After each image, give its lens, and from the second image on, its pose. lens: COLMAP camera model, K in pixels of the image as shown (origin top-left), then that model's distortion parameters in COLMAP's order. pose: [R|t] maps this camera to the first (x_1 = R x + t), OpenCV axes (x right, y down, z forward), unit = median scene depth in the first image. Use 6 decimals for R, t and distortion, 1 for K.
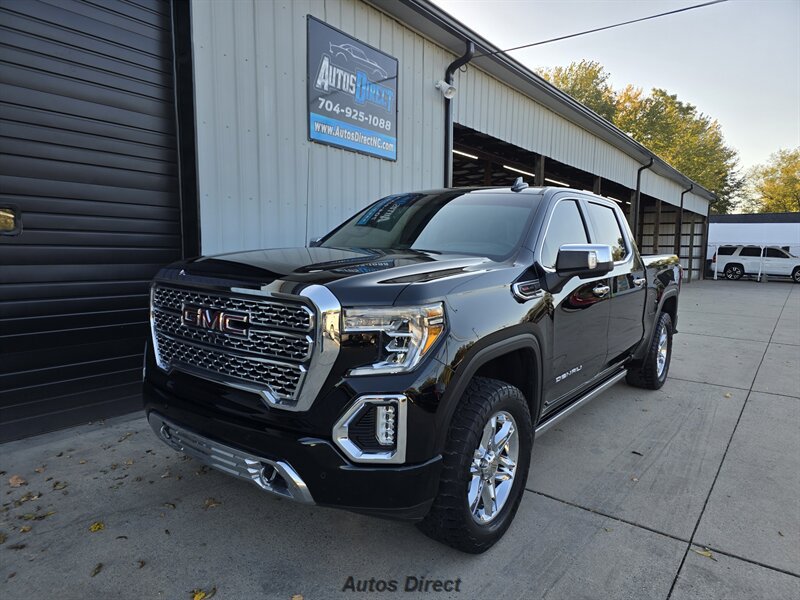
lens RADIAL K [[531.6, 0, 402.6], [0, 531.6, 306.2], [0, 0, 1]] dist [0.075019, -0.069597]
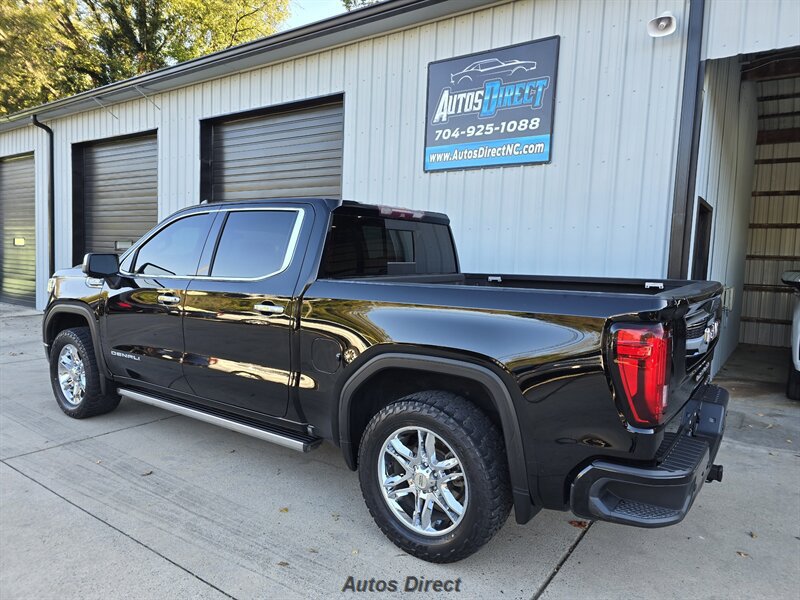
lens RADIAL K [[532.7, 0, 402.0], [0, 532.7, 298.9], [0, 0, 1]] dist [0.075659, -0.070619]
pose [[0.023718, 0.059781, -0.997930, 0.909908], [-0.140885, 0.988449, 0.055864, -0.097528], [0.989742, 0.139268, 0.031866, 0.903914]]
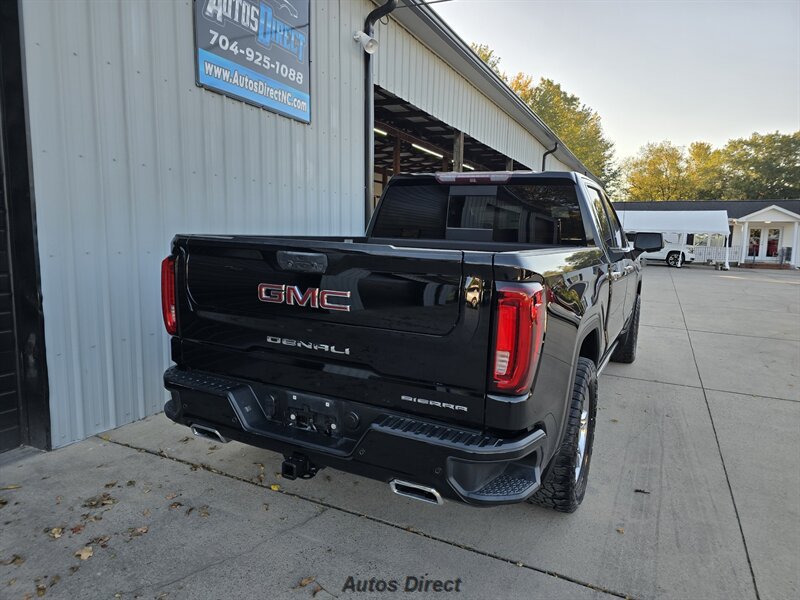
lens RADIAL K [[534.1, 0, 400.6], [0, 534.1, 306.8], [0, 0, 1]] dist [0.073906, -0.071143]
pose [[0.981848, -0.017030, 0.188905, -0.042001], [0.010950, 0.999389, 0.033186, -0.020839], [-0.189355, -0.030515, 0.981434, 0.180943]]
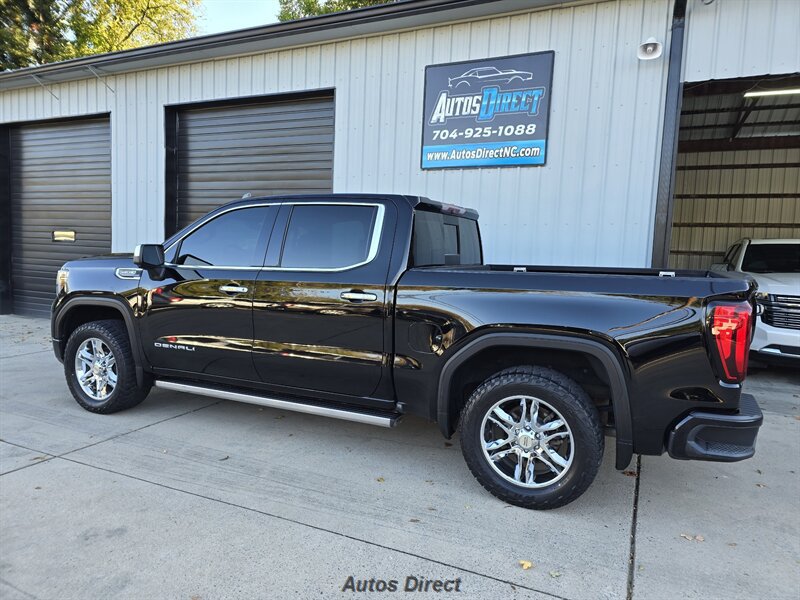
lens RADIAL K [[534.1, 0, 402.4], [0, 534.1, 302.6], [0, 0, 1]] dist [0.073850, -0.067336]
pose [[0.202197, 0.075492, -0.976431, 0.948333], [-0.139267, 0.989109, 0.047633, -0.065168], [0.969392, 0.126353, 0.210509, 0.706069]]
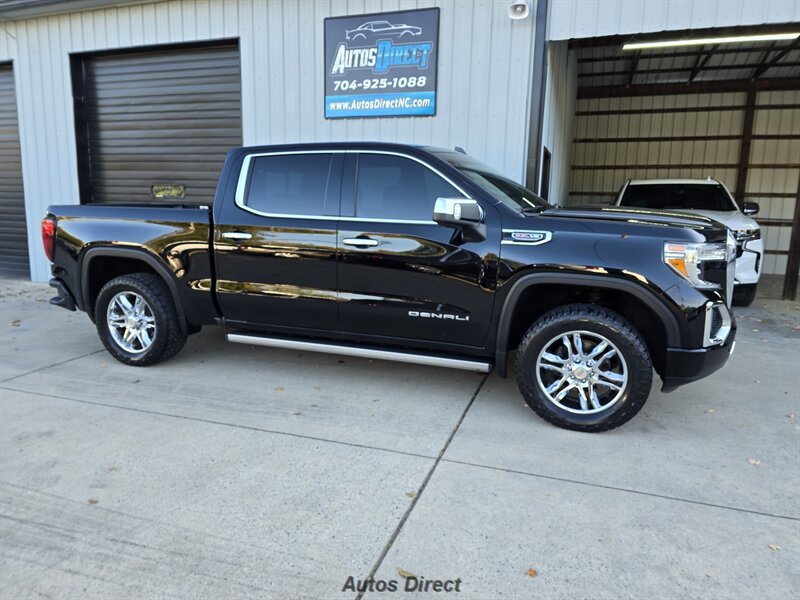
lens RADIAL K [[540.8, 0, 401.2], [0, 540.8, 297.9], [0, 0, 1]] dist [0.063485, -0.067271]
pose [[0.298371, 0.151642, -0.942327, 1.093236], [-0.114375, 0.985864, 0.122434, -0.067520], [0.947572, 0.071248, 0.311497, 0.756662]]
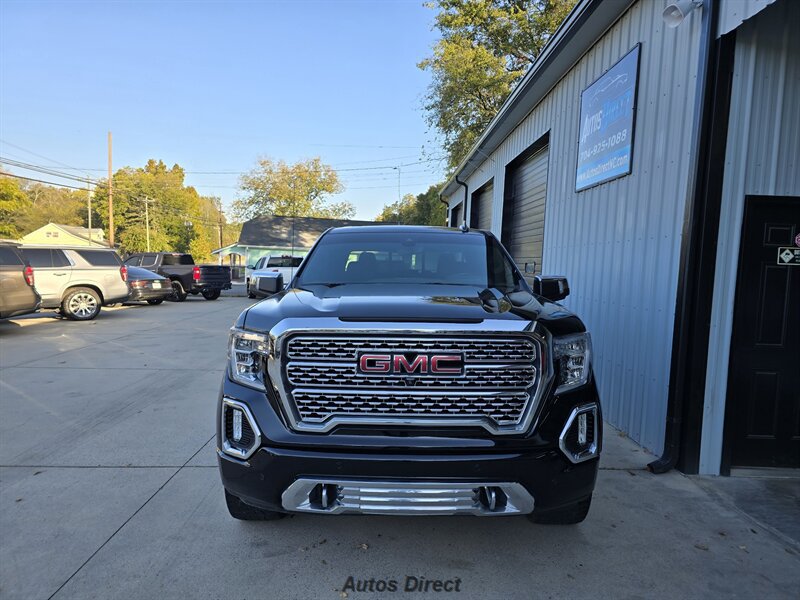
lens RADIAL K [[534.1, 0, 402.4], [0, 534.1, 302.6], [0, 0, 1]] dist [0.073850, -0.067336]
pose [[-0.787738, 0.006330, -0.615978, 0.829621], [-0.108543, 0.982876, 0.148910, -0.194968], [0.606372, 0.184162, -0.773562, 1.651058]]
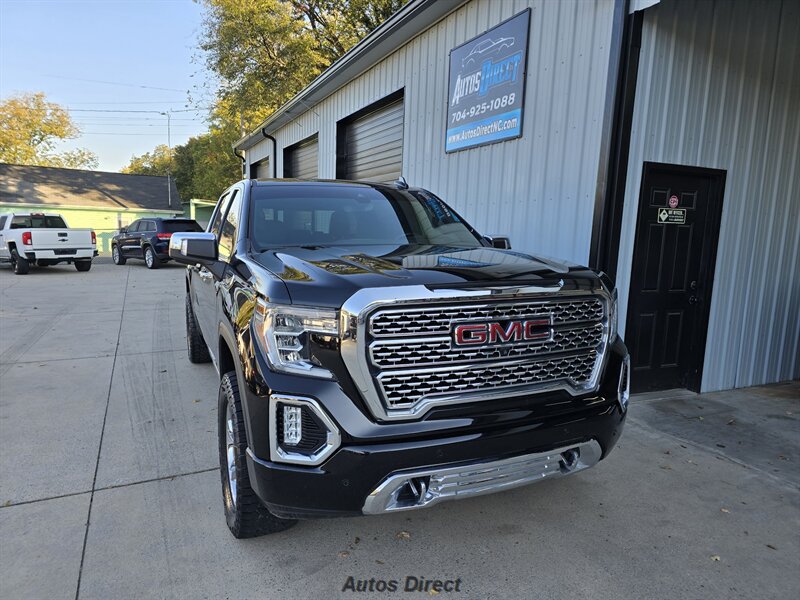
lens RADIAL K [[535.0, 0, 398.3], [0, 535.0, 305.0], [0, 0, 1]] dist [0.076578, -0.073763]
pose [[-0.470000, 0.093806, -0.877667, 0.937125], [-0.128320, 0.976512, 0.173087, -0.161385], [0.873289, 0.193973, -0.446924, 1.441377]]
